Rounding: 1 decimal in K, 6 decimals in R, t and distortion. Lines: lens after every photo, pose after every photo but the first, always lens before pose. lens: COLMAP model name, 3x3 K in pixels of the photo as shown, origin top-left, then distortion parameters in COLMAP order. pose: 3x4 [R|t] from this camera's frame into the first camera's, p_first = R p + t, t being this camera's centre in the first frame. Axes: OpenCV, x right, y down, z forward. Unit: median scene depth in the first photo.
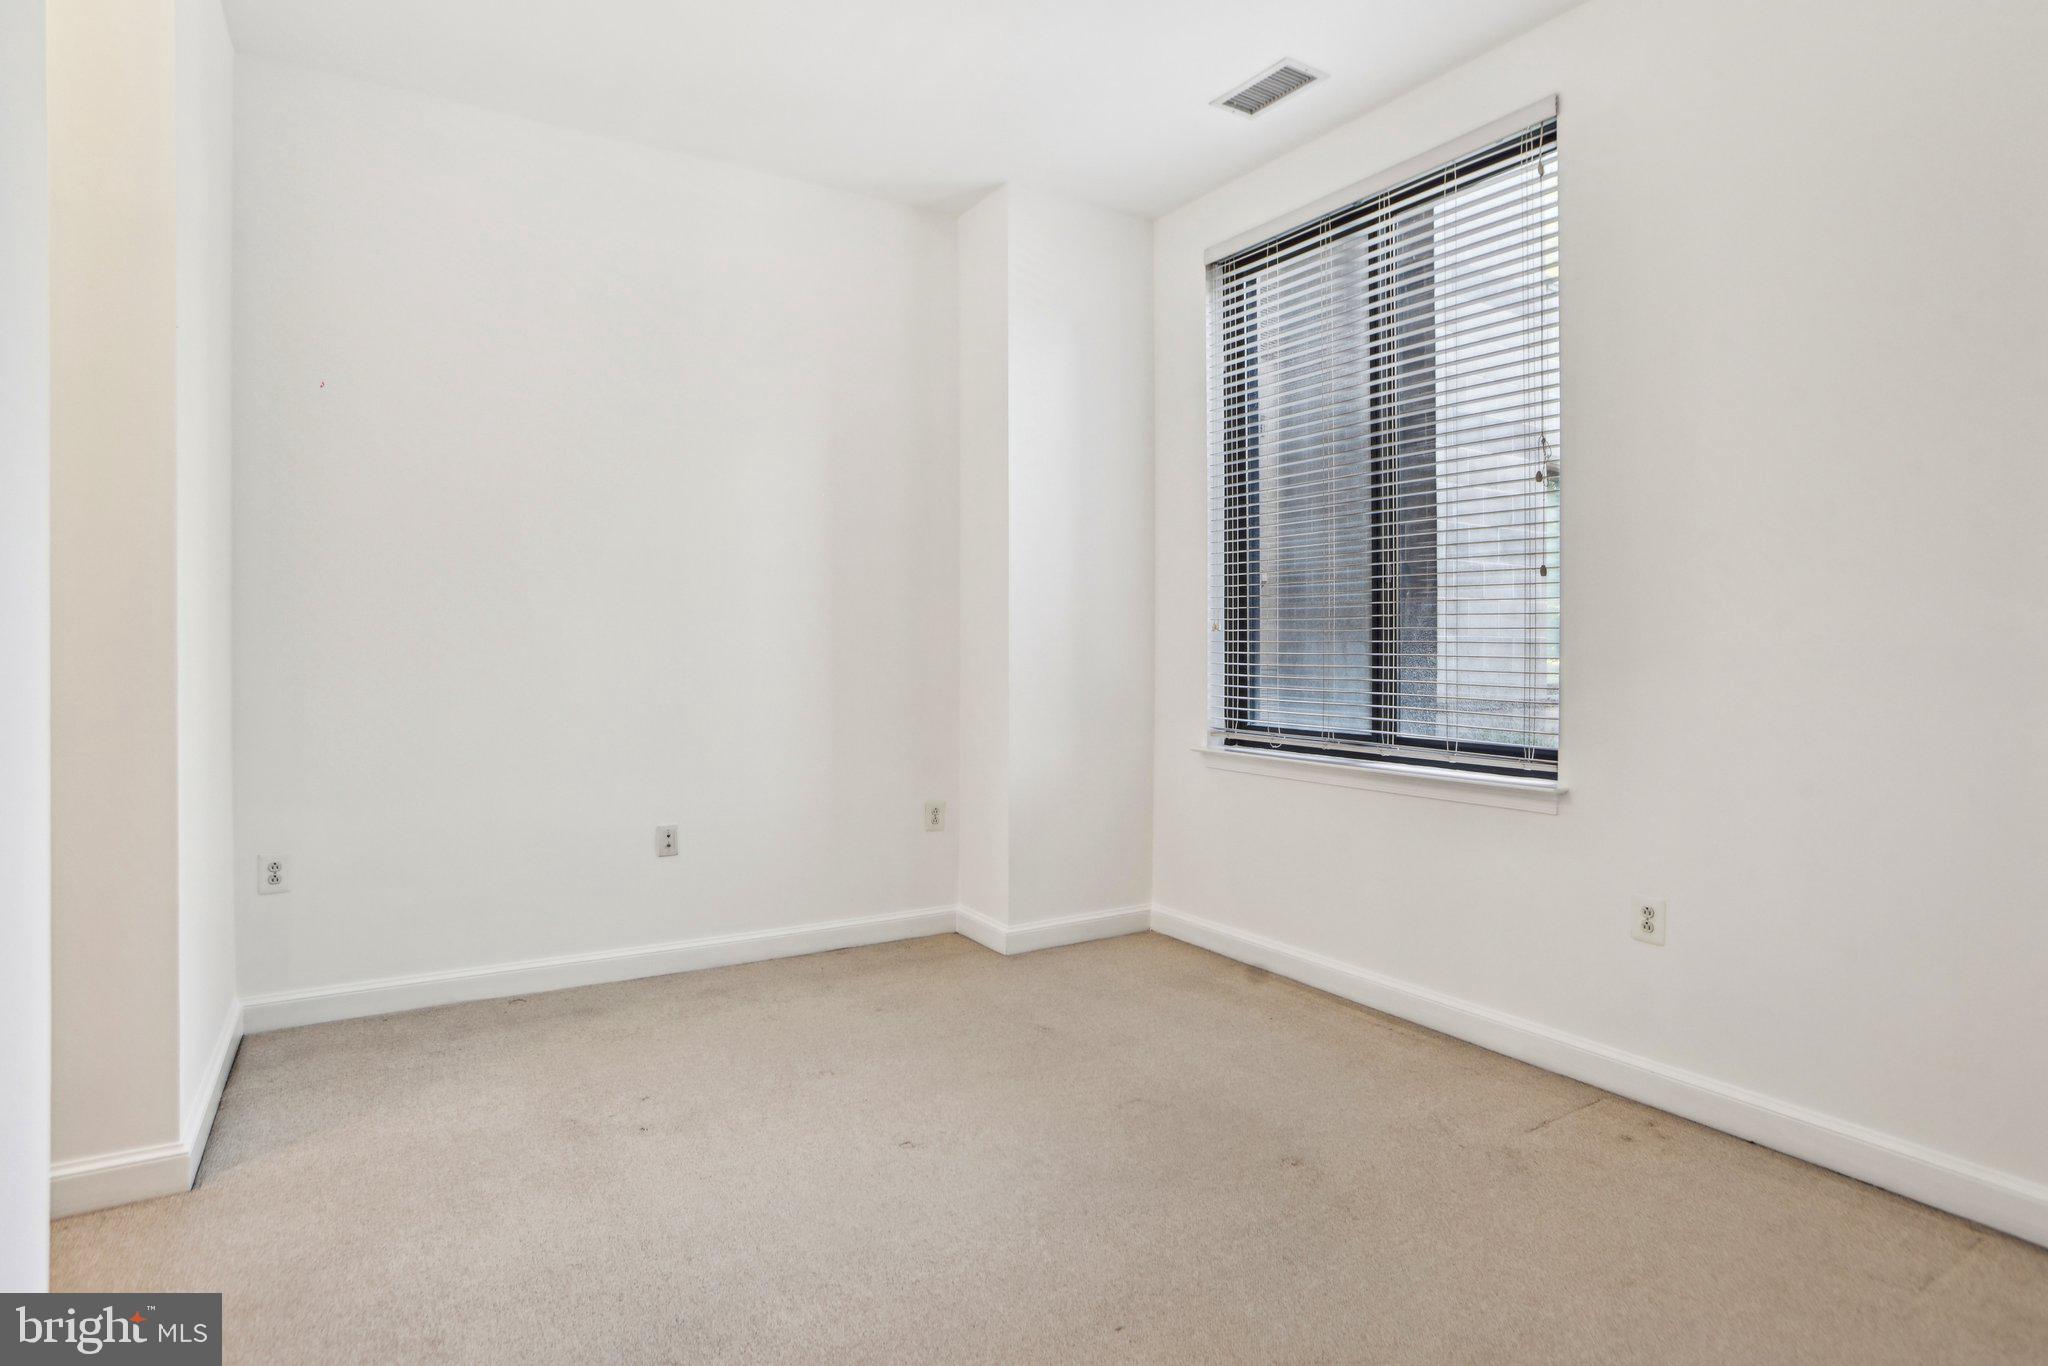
lens RADIAL K [[1047.6, 0, 1025.0], [0, 1047.6, 672.8], [0, 0, 1]] dist [-0.062129, 0.021940]
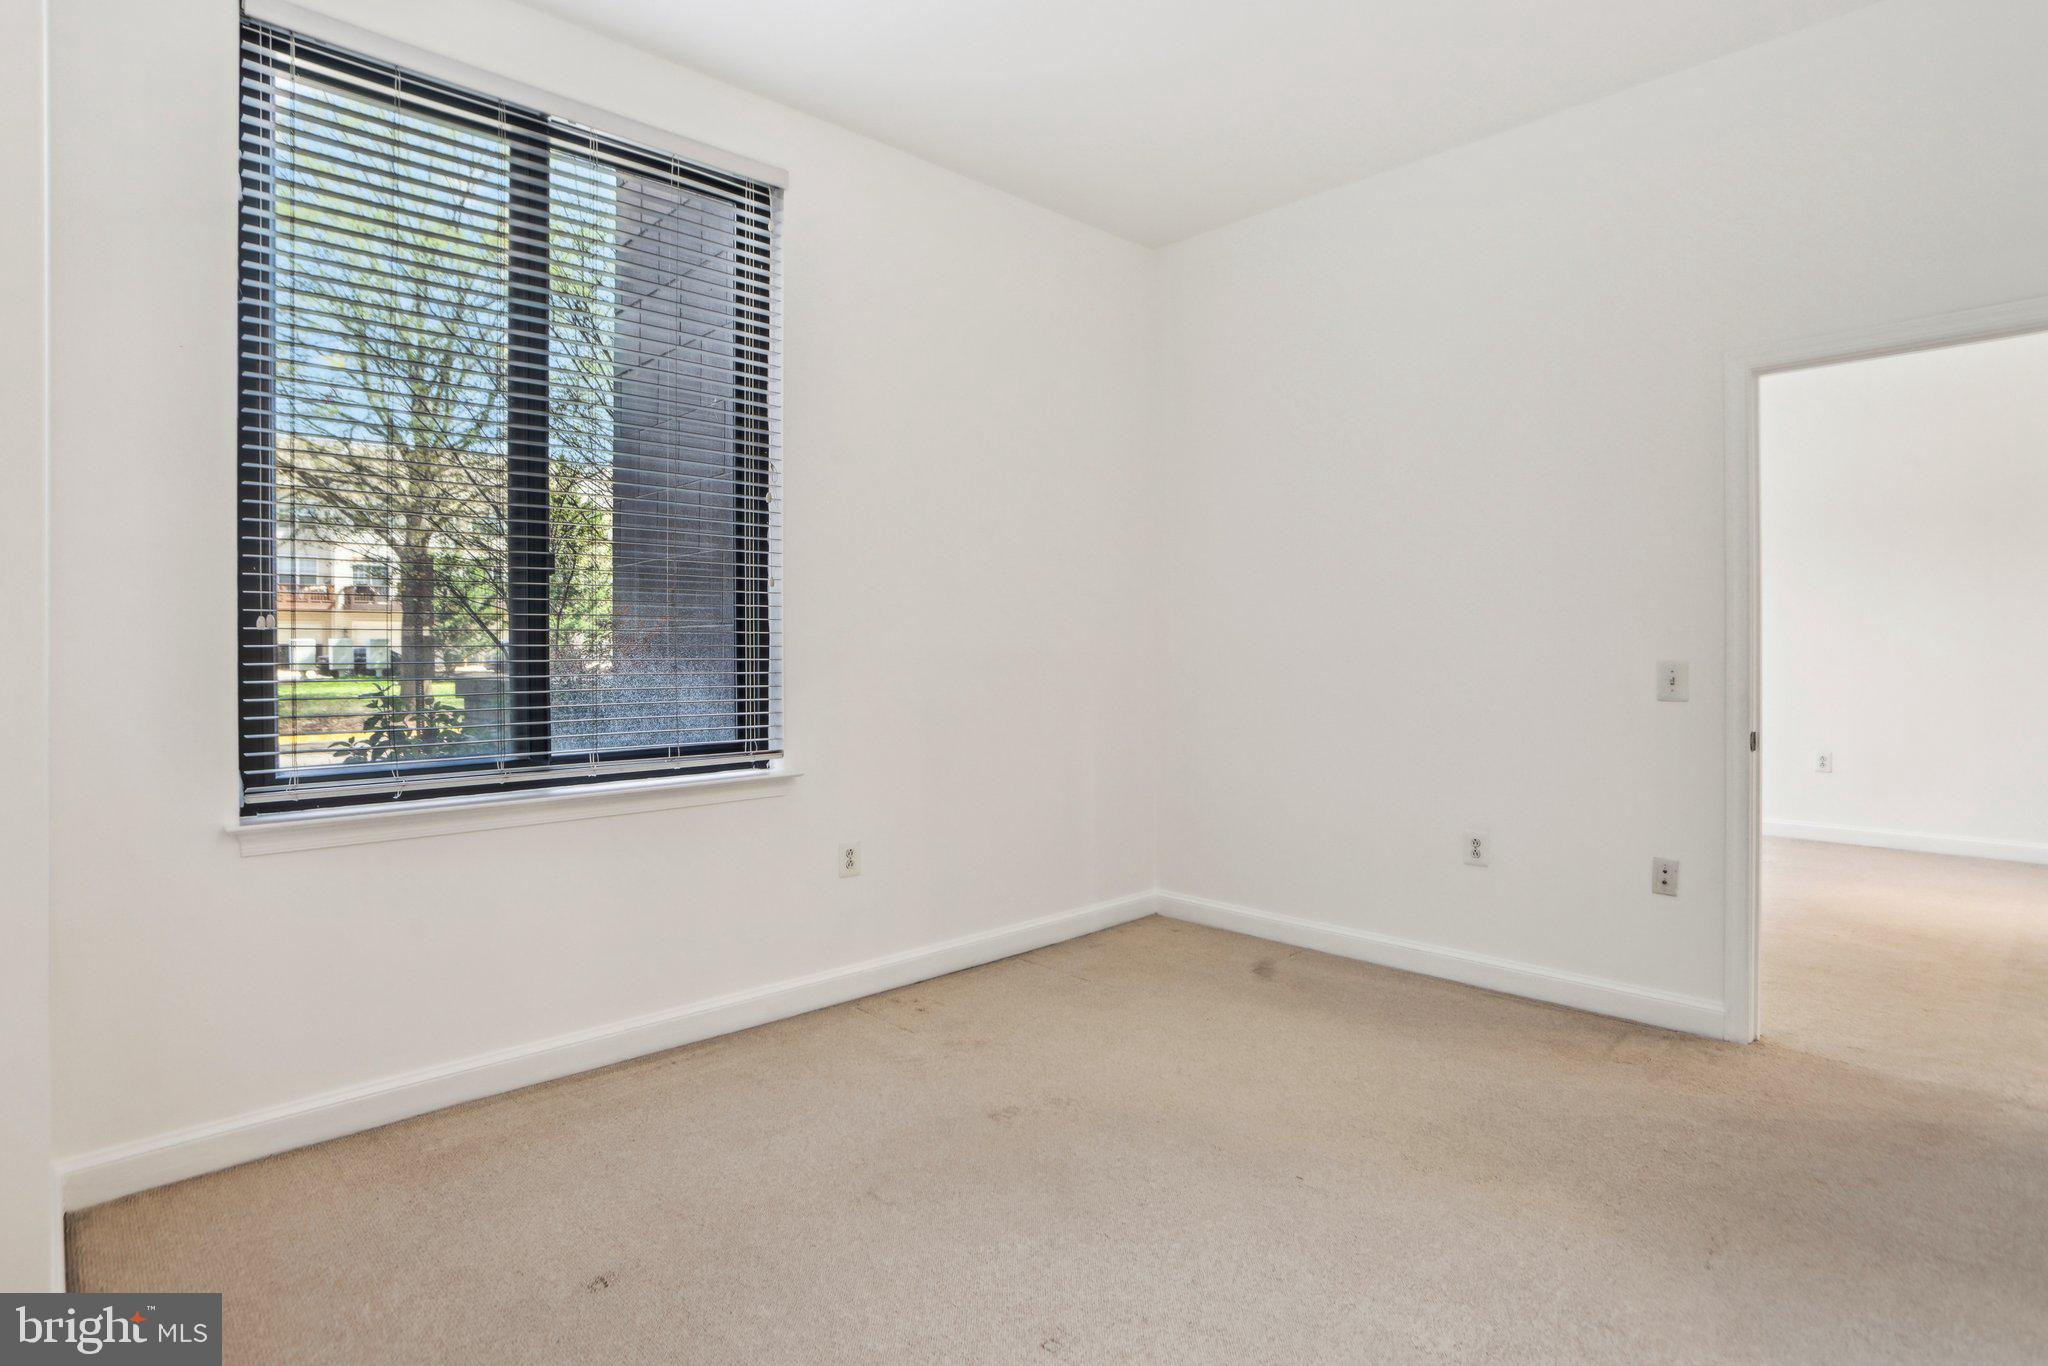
lens RADIAL K [[1047.6, 0, 1012.8], [0, 1047.6, 670.0], [0, 0, 1]] dist [-0.062129, 0.021940]
pose [[-0.189561, -0.028703, 0.981449, -0.609048], [0.023813, 0.999144, 0.033820, -0.032435], [-0.981580, 0.029783, -0.188715, 0.869537]]
